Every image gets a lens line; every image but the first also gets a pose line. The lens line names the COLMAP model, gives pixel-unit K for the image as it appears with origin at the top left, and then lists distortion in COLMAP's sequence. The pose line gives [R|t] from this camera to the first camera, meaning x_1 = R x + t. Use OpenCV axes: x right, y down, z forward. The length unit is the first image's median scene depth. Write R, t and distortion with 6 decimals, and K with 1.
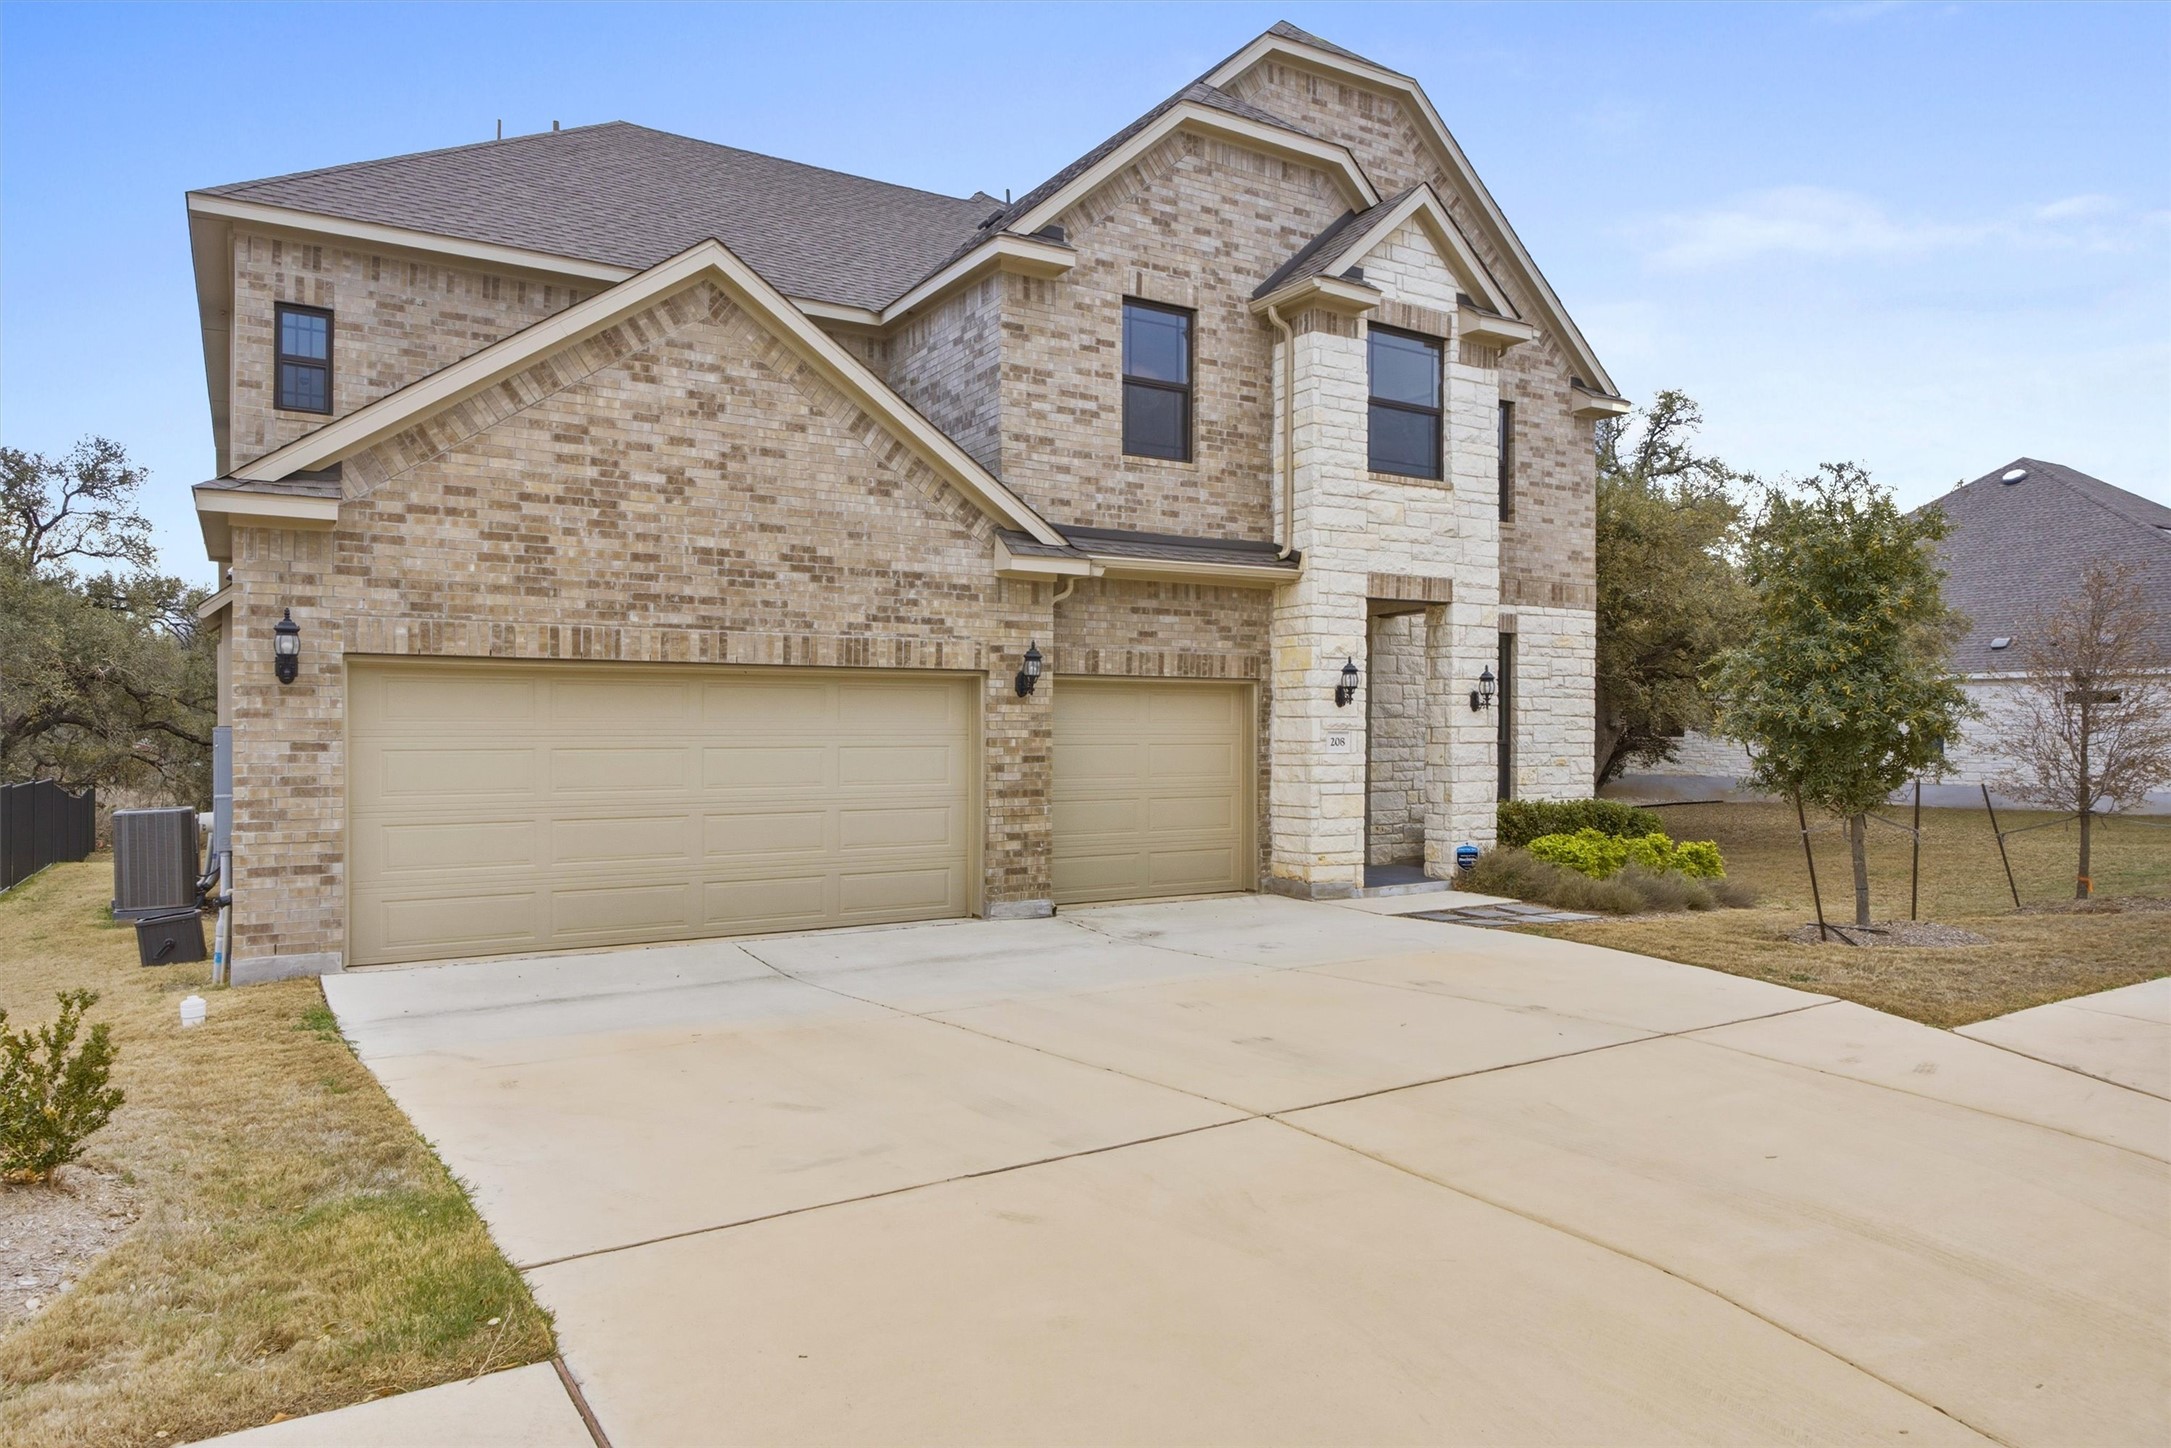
lens RADIAL K [[1349.2, 0, 1084.8], [0, 1349.2, 726.3], [0, 0, 1]] dist [0.000204, 0.000018]
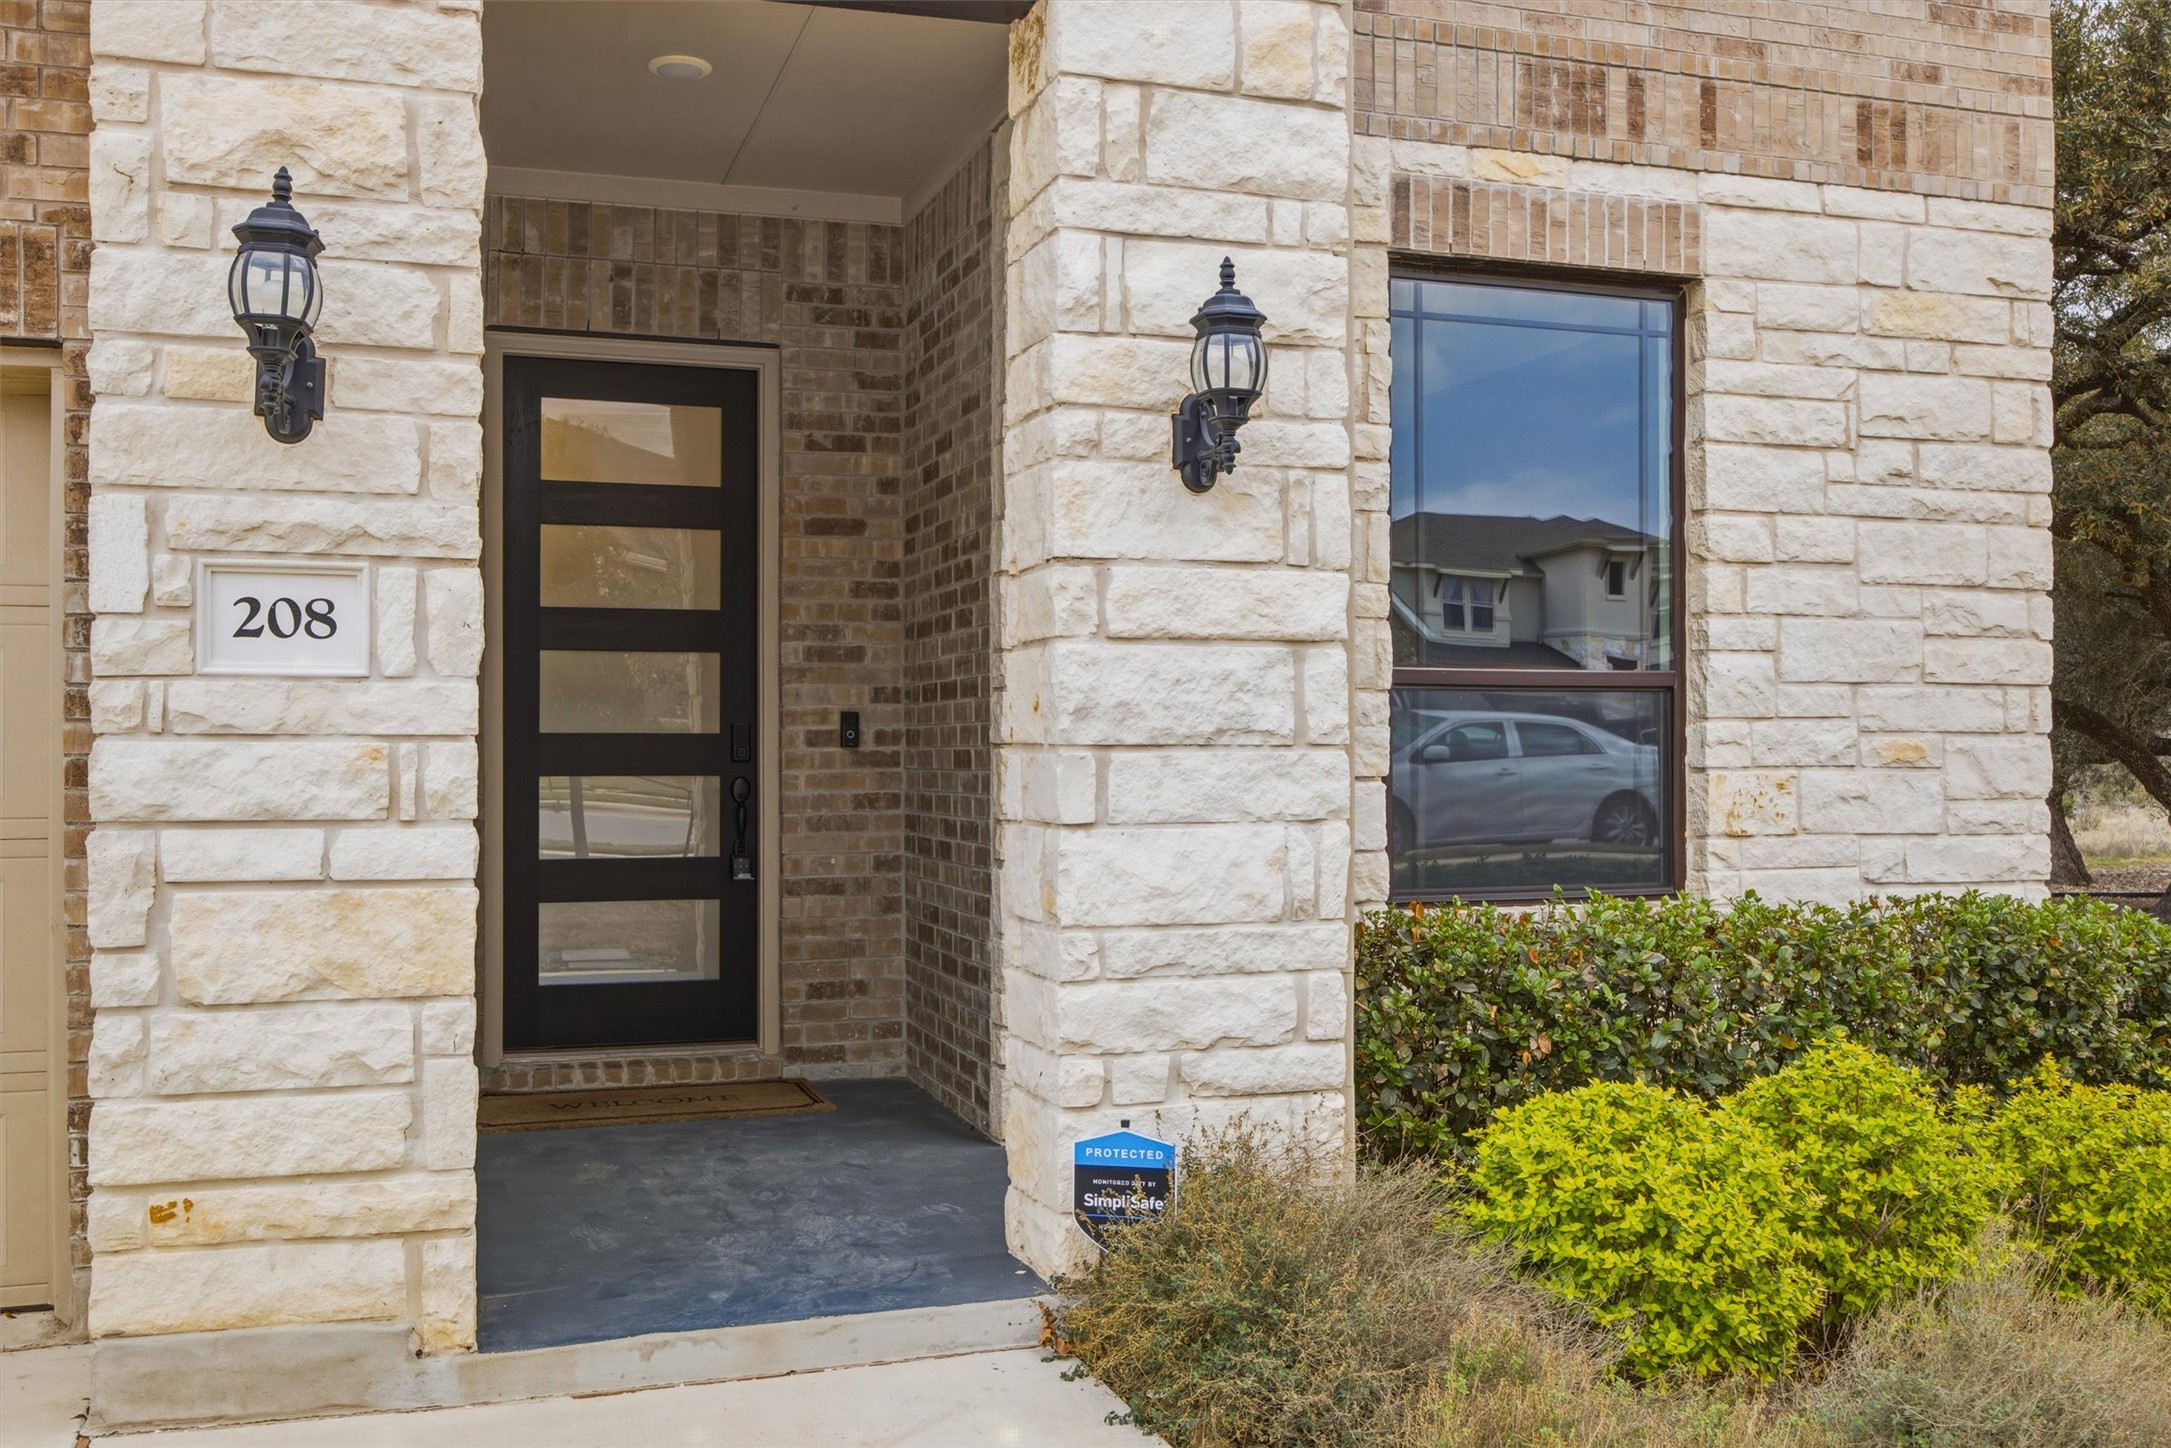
lens RADIAL K [[1822.8, 0, 1085.7], [0, 1822.8, 729.9], [0, 0, 1]] dist [0.005393, -0.000806]
pose [[0.967120, -0.003021, -0.254303, 0.294265], [0.002185, 0.999991, -0.003573, 0.023233], [0.254311, 0.002900, 0.967118, 0.614386]]
